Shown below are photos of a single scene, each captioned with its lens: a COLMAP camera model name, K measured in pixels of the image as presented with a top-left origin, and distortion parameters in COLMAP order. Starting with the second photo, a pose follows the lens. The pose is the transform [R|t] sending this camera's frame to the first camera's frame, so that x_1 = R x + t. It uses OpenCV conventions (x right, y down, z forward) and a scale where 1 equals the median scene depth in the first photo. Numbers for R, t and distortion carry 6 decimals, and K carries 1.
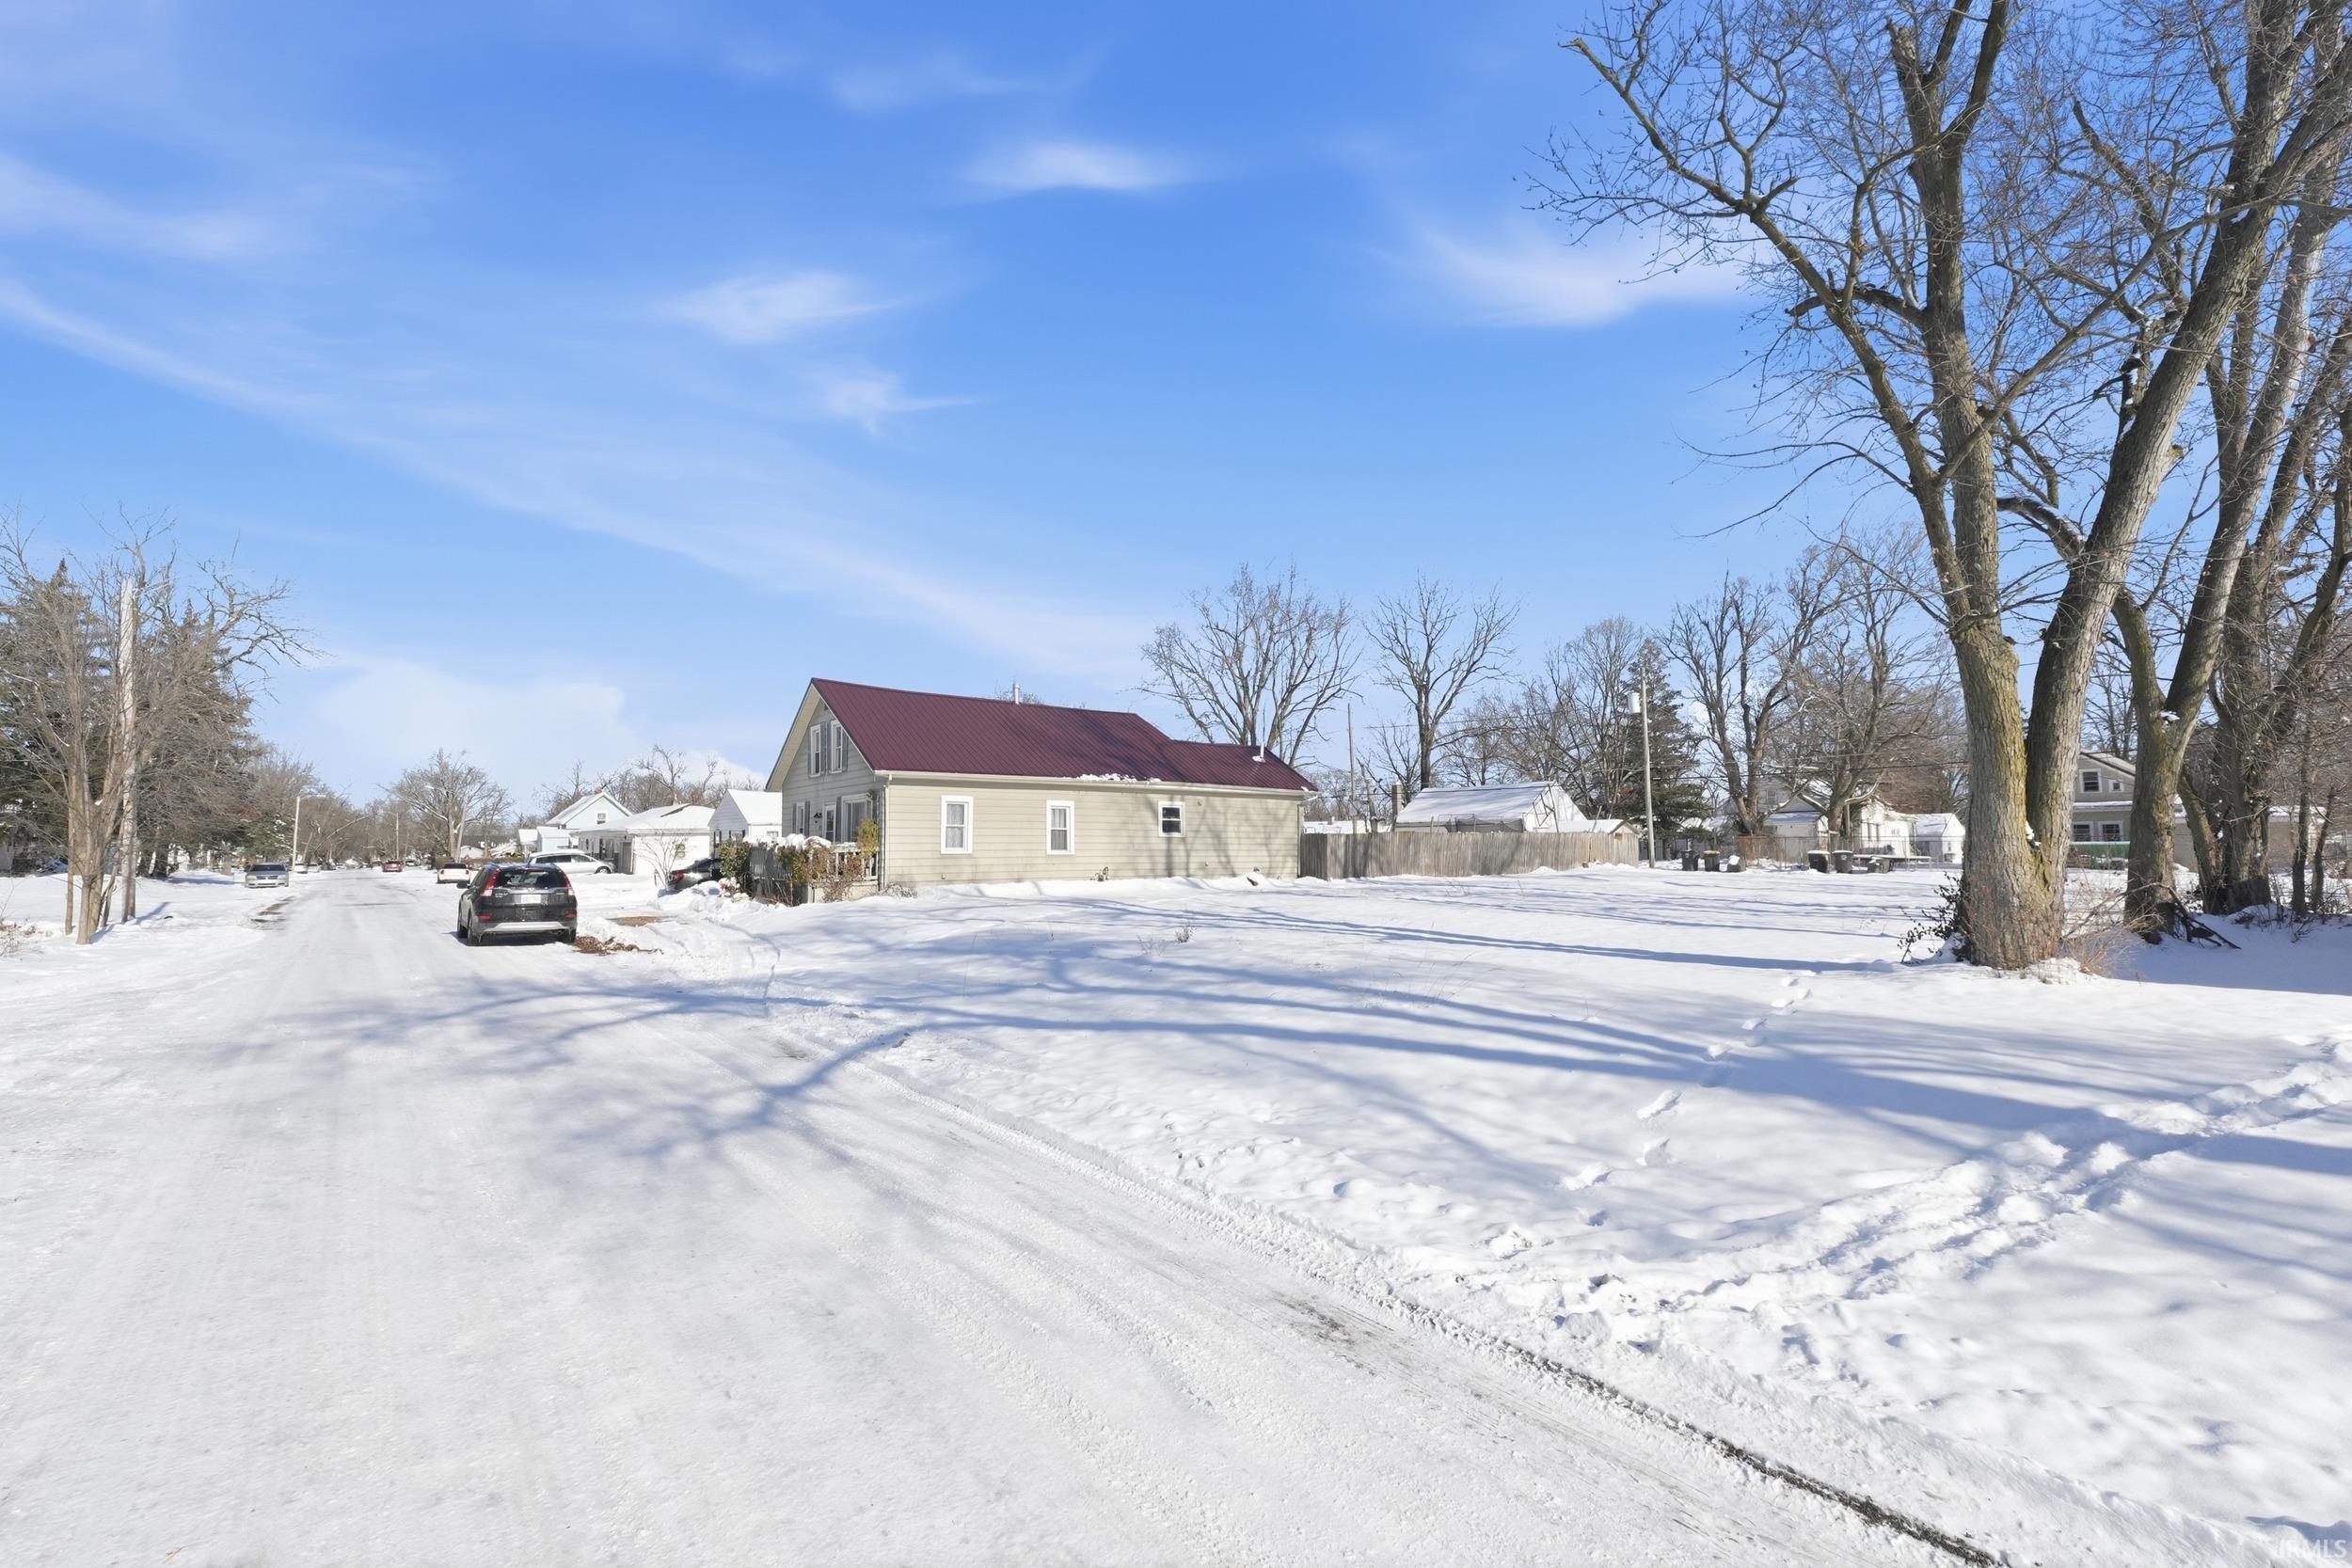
lens RADIAL K [[1023.3, 0, 1176.1], [0, 1023.3, 814.6], [0, 0, 1]] dist [0.000700, -0.000019]
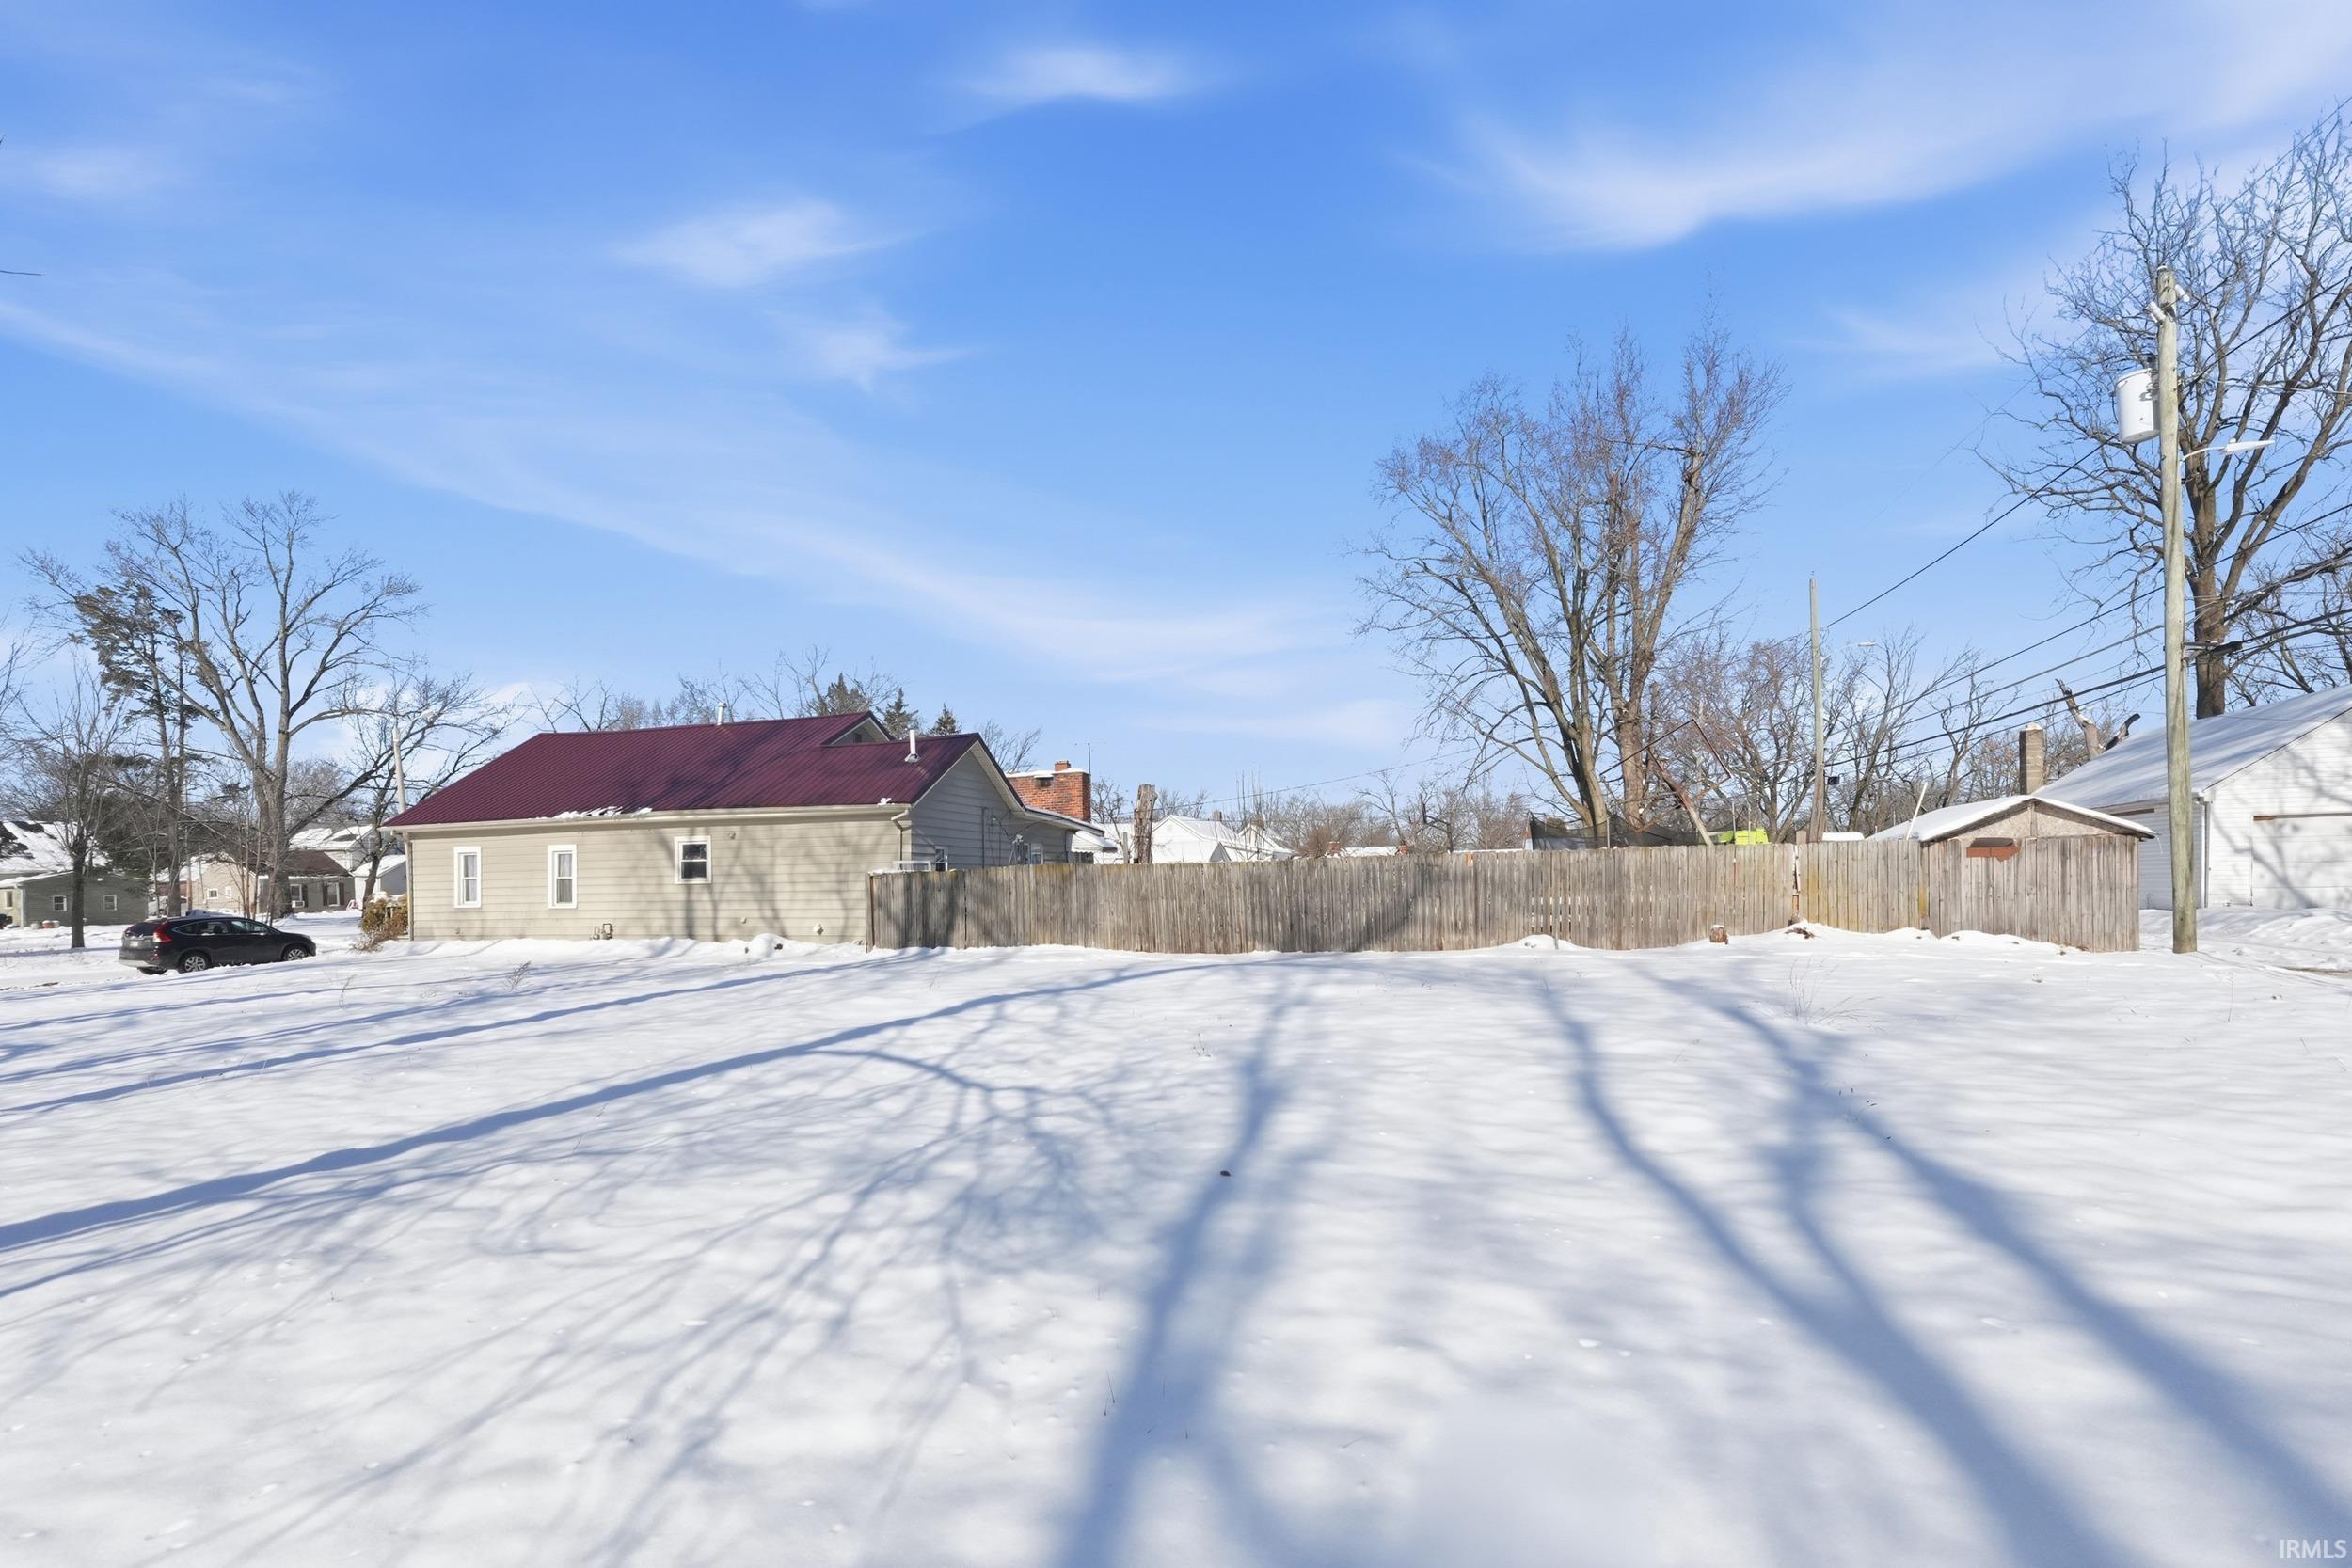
lens RADIAL K [[1084.2, 0, 1158.7], [0, 1084.2, 887.7], [0, 0, 1]] dist [0.002184, -0.000221]
pose [[0.557618, 0.000183, -0.830097, 0.842893], [0.046097, 0.998450, 0.031186, 0.015555], [0.828816, -0.055655, 0.556746, 0.841637]]
